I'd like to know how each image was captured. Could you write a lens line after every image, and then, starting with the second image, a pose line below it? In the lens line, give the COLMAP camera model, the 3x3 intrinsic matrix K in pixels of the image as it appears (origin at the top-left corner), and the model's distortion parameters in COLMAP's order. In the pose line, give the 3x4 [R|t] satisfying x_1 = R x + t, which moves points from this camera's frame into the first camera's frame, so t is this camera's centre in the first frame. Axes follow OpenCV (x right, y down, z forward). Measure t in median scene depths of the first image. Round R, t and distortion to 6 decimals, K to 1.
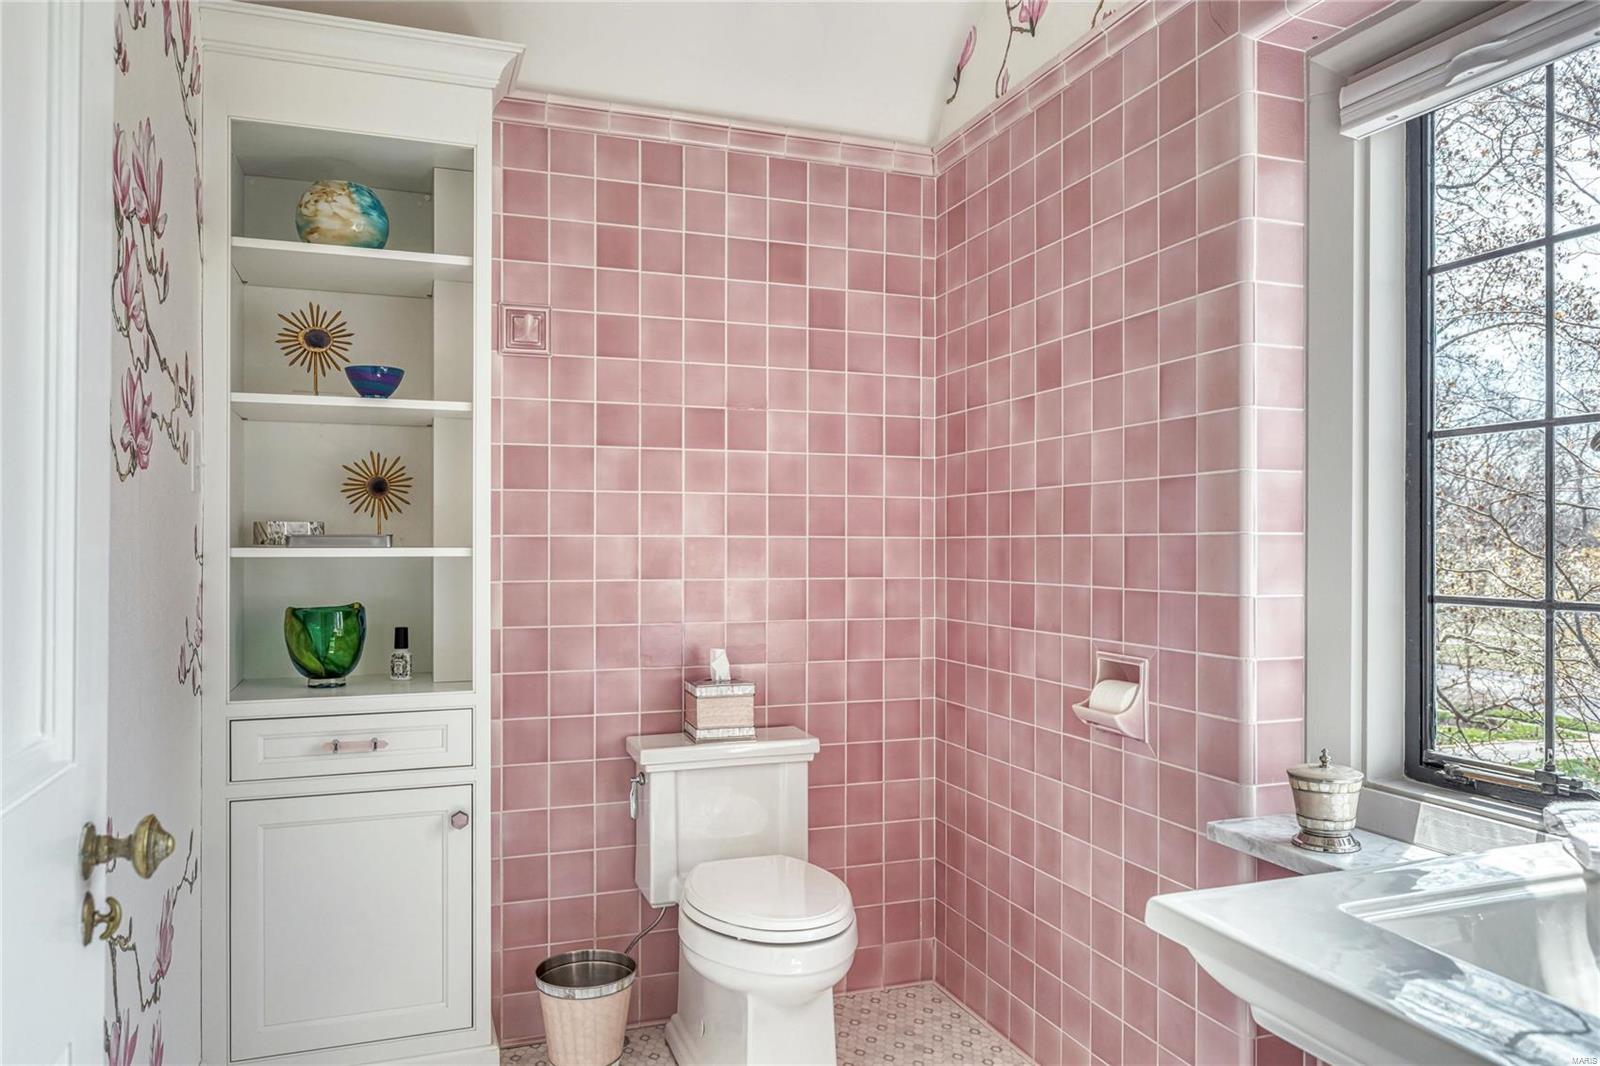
lens RADIAL K [[1134.6, 0, 801.1], [0, 1134.6, 537.3], [0, 0, 1]] dist [0.002059, -0.004342]
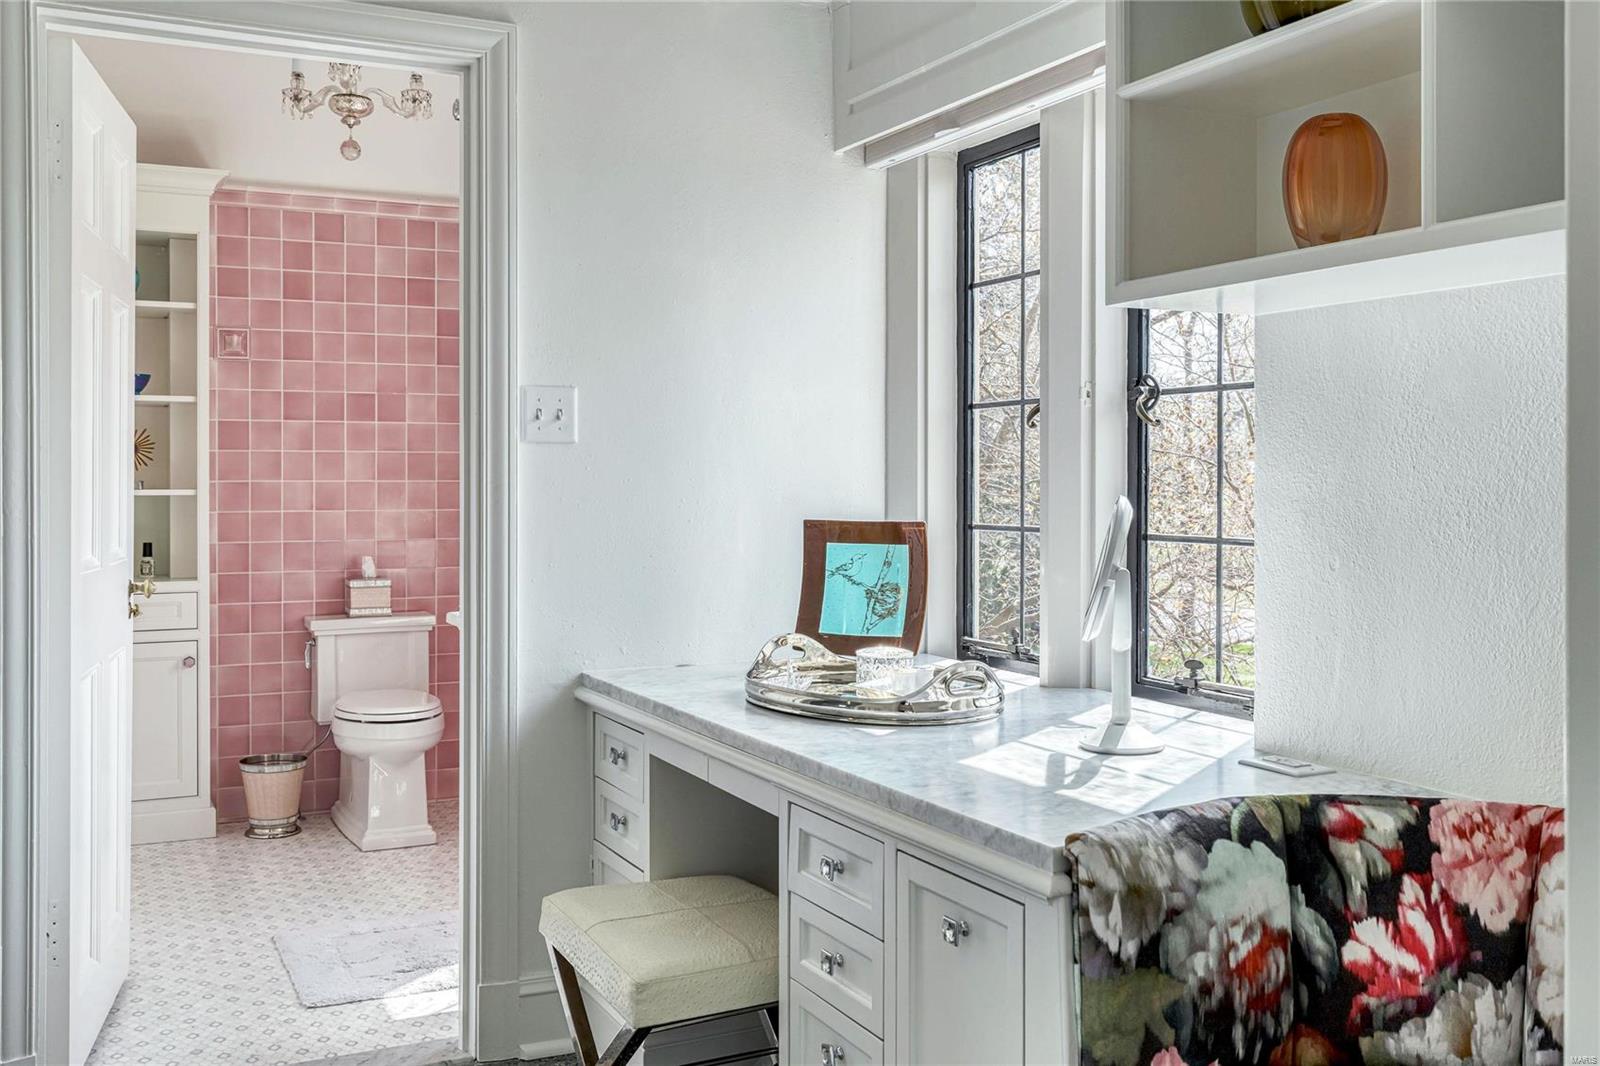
lens RADIAL K [[1519.7, 0, 811.3], [0, 1519.7, 479.7], [0, 0, 1]] dist [-0.000028, 0.000000]
pose [[0.993789, -0.001717, 0.111271, 0.289811], [0.001257, 0.999990, 0.004203, -0.010766], [-0.111278, -0.004038, 0.993781, -1.069873]]
